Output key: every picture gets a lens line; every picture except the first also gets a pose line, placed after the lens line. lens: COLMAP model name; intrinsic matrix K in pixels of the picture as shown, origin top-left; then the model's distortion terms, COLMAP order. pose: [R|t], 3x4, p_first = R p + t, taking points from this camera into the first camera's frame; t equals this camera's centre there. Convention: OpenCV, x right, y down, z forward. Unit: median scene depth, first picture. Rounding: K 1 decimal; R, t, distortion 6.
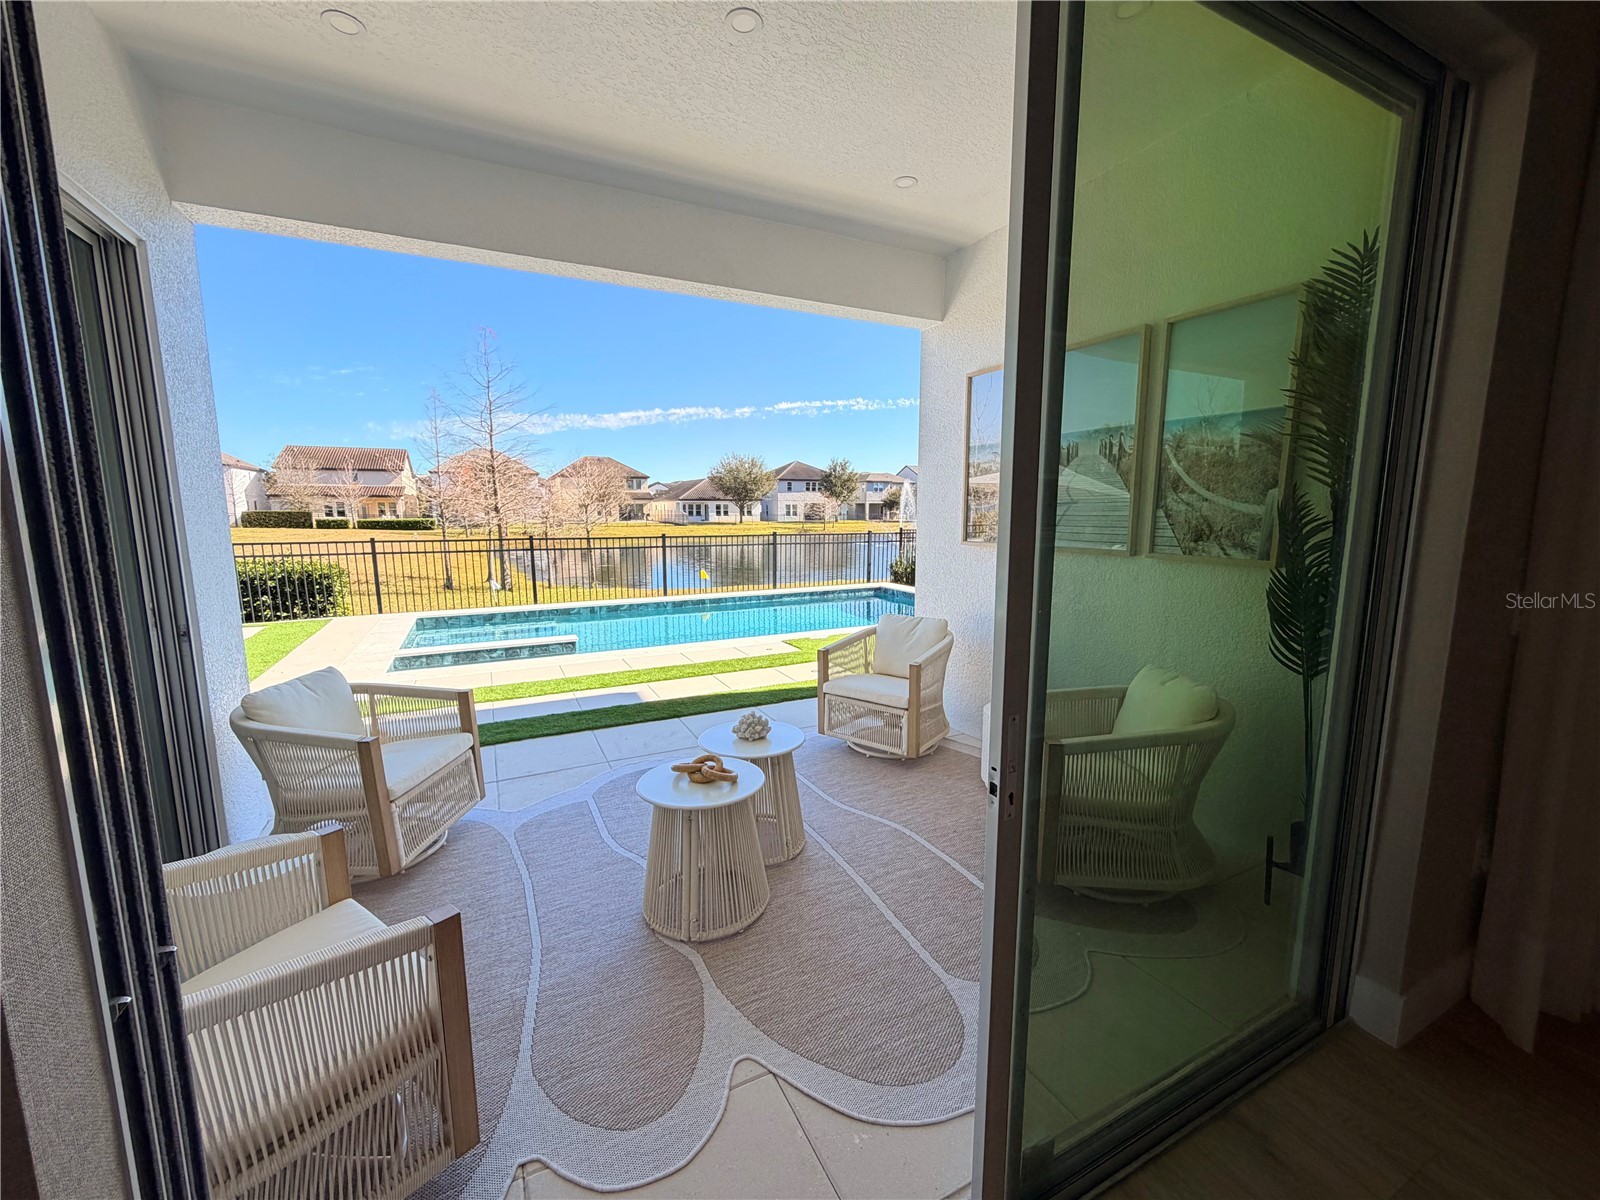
lens RADIAL K [[636.8, 0, 800.0], [0, 636.8, 600.0], [0, 0, 1]] dist [-0.001886, 0.000834]
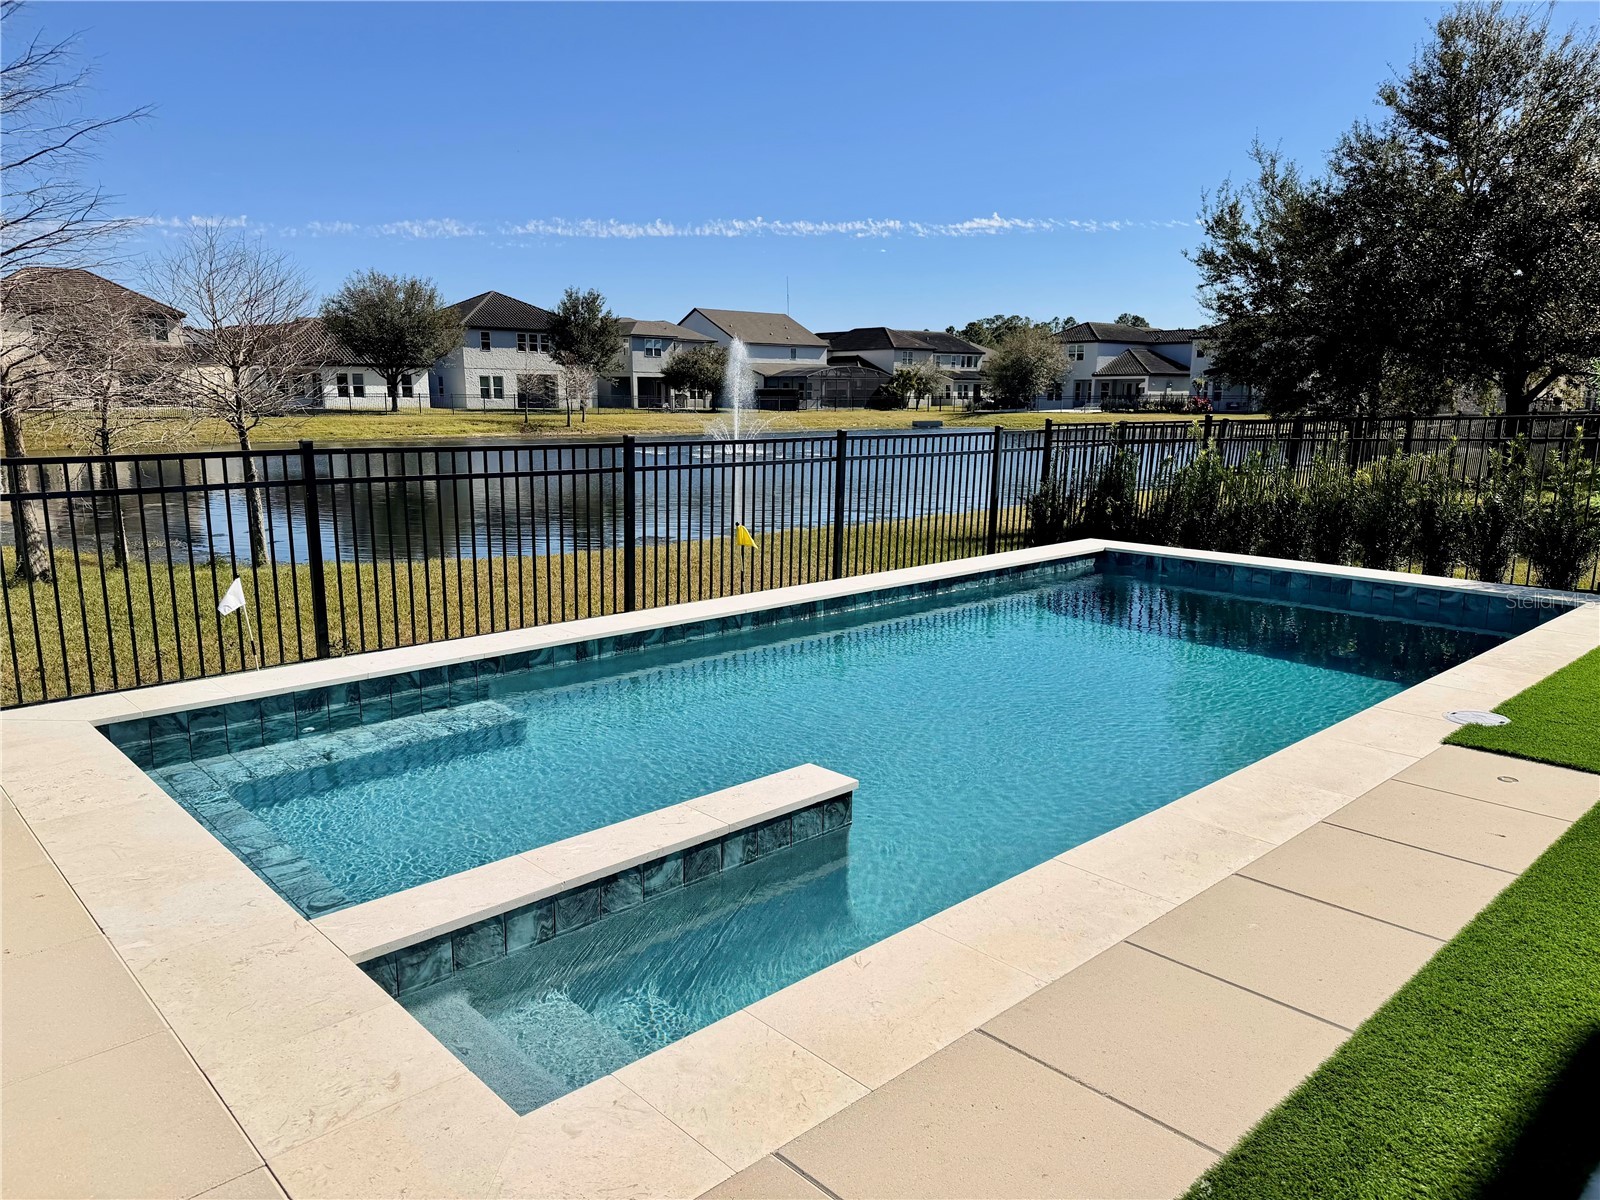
lens RADIAL K [[1122.1, 0, 797.7], [0, 1122.1, 587.7], [0, 0, 1]] dist [0.135989, -0.175321]
pose [[0.959127, -0.044162, 0.279507, -0.109180], [0.035029, 0.998679, 0.037589, -0.011276], [-0.280798, -0.026262, 0.959408, 0.101606]]
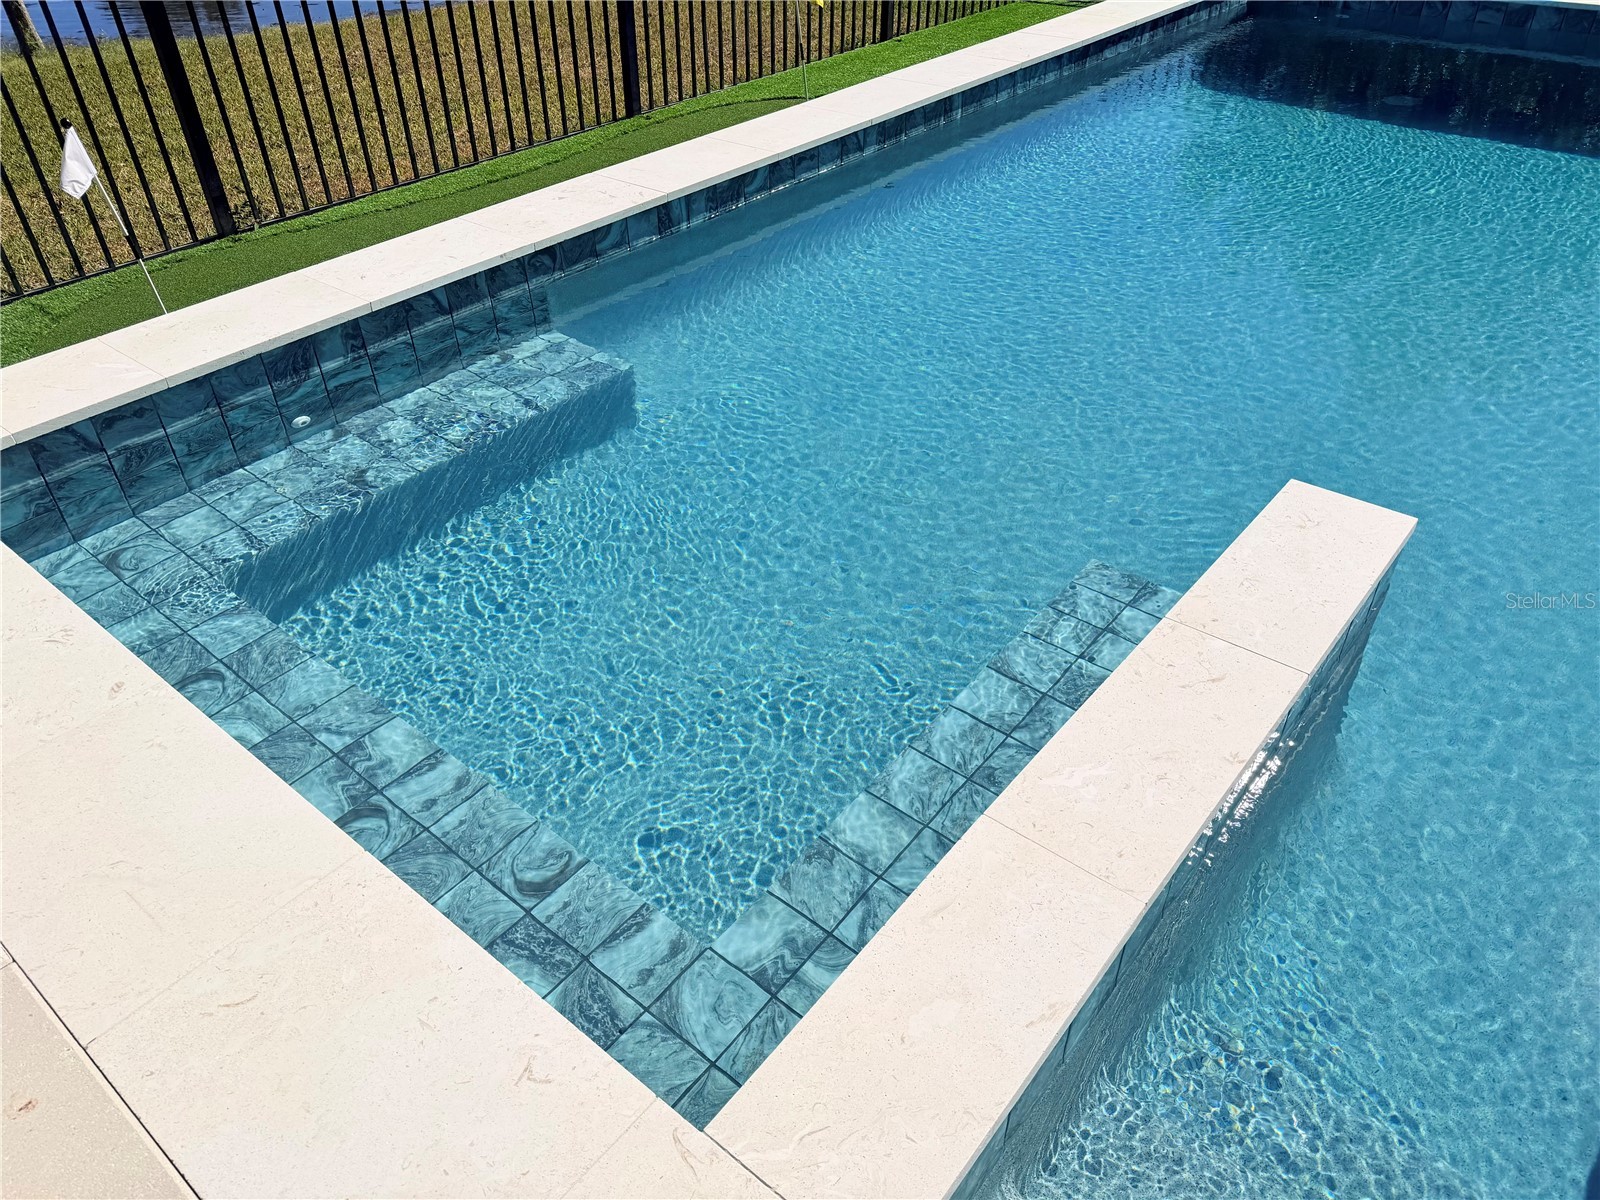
lens RADIAL K [[1122.1, 0, 797.7], [0, 1122.1, 587.7], [0, 0, 1]] dist [0.135989, -0.175321]
pose [[0.912959, -0.253062, 0.320102, -0.126350], [0.070799, 0.870804, 0.486506, -0.018073], [-0.401862, -0.421497, 0.812925, 0.169679]]
